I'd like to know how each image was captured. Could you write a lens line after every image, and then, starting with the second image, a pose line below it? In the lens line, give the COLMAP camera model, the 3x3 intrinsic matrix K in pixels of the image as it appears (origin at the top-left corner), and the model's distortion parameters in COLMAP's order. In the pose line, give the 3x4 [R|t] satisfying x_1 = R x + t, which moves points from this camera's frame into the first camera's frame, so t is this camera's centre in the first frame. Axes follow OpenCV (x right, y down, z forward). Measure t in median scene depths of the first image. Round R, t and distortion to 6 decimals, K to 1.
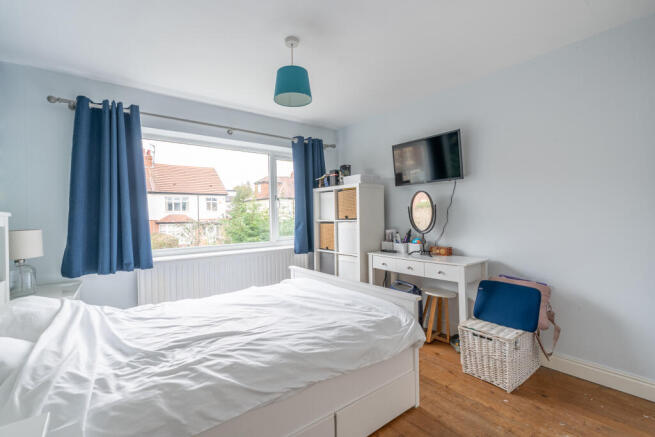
lens RADIAL K [[297.3, 0, 324.6], [0, 297.3, 216.4], [0, 0, 1]] dist [-0.000731, 0.000076]
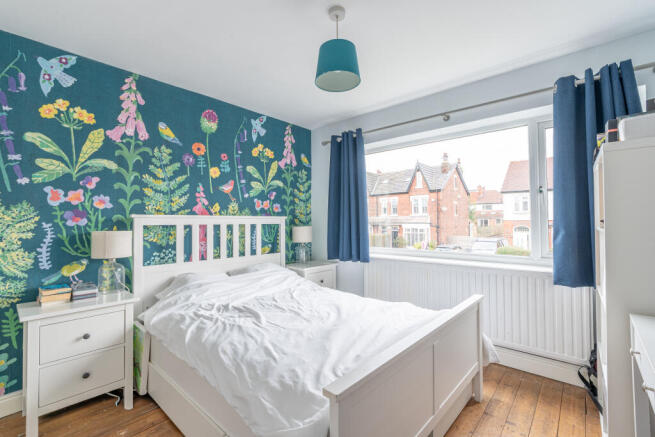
lens RADIAL K [[297.3, 0, 324.6], [0, 297.3, 216.4], [0, 0, 1]] dist [-0.000731, 0.000076]
pose [[0.177831, 0.001951, -0.984059, 0.783835], [0.001900, 0.999995, 0.002326, -0.015014], [0.984059, -0.002283, 0.177826, 0.897482]]
